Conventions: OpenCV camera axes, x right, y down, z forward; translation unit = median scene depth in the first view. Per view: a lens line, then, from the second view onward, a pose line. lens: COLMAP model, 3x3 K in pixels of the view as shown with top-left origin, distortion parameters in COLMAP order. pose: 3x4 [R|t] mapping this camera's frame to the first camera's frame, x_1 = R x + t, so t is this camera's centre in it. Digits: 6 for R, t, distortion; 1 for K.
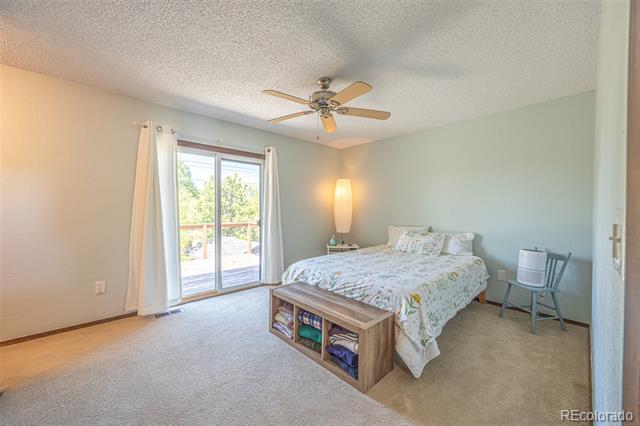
lens RADIAL K [[246.7, 0, 315.5], [0, 246.7, 213.4], [0, 0, 1]] dist [0.000598, -0.000058]
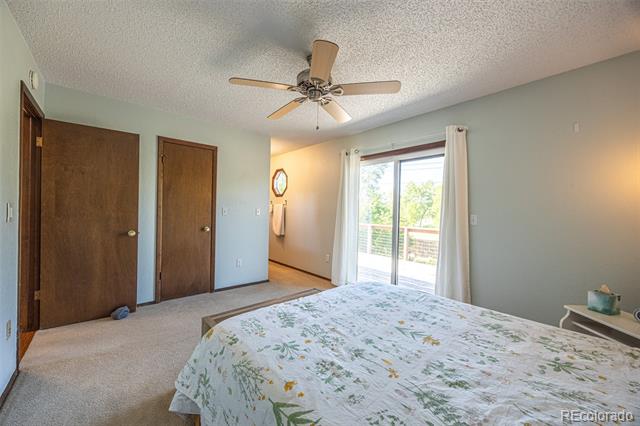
lens RADIAL K [[246.7, 0, 315.5], [0, 246.7, 213.4], [0, 0, 1]] dist [0.000598, -0.000058]
pose [[-0.029331, 0.006215, -0.999550, 0.669793], [-0.040535, 0.999151, 0.007402, -0.011772], [0.998747, 0.040734, -0.029054, 0.794049]]
